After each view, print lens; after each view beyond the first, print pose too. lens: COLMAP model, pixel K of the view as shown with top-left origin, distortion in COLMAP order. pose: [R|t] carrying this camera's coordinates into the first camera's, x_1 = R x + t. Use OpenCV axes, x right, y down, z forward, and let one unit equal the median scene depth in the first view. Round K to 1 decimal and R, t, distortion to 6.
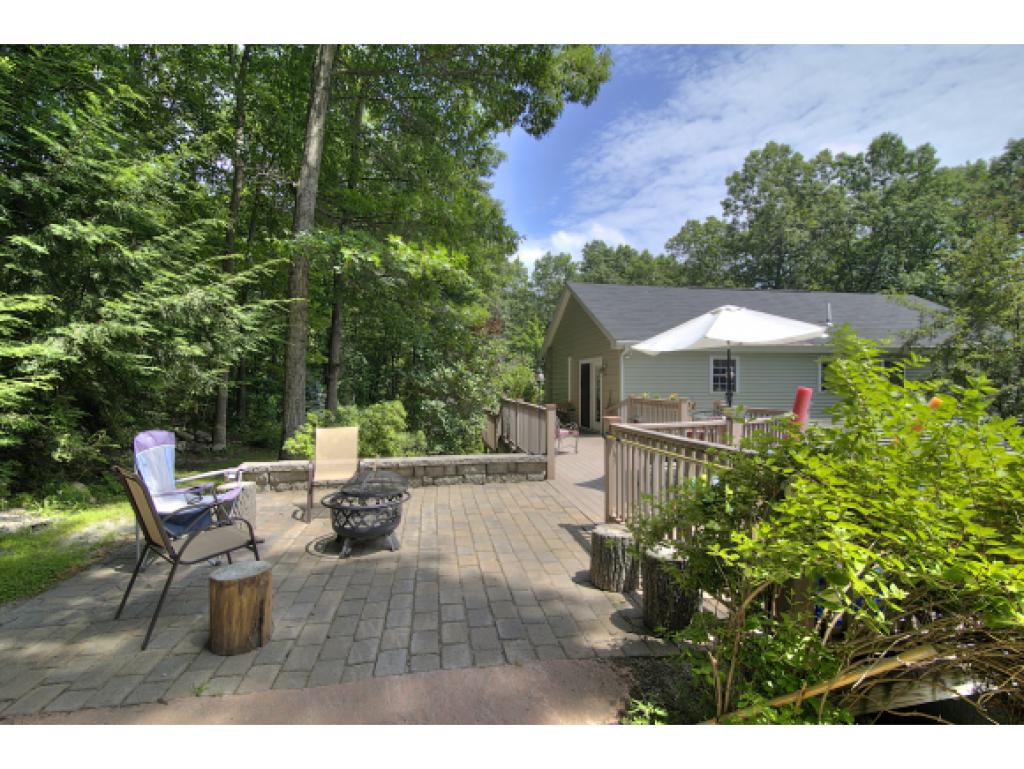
lens RADIAL K [[466.1, 0, 512.0], [0, 466.1, 384.5], [0, 0, 1]] dist [-0.002222, -0.000419]
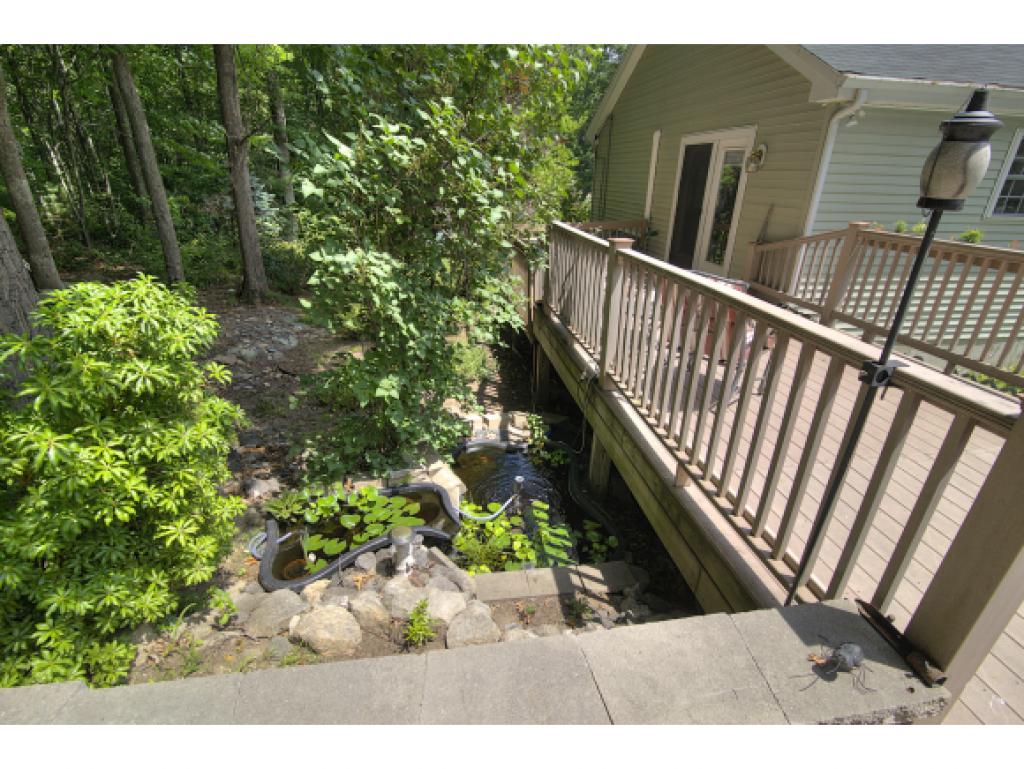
lens RADIAL K [[466.1, 0, 512.0], [0, 466.1, 384.5], [0, 0, 1]] dist [-0.002222, -0.000419]
pose [[0.999310, 0.033755, -0.015516, -0.046611], [-0.024507, 0.912862, 0.407532, -0.007929], [0.027920, -0.406870, 0.913059, 0.548379]]
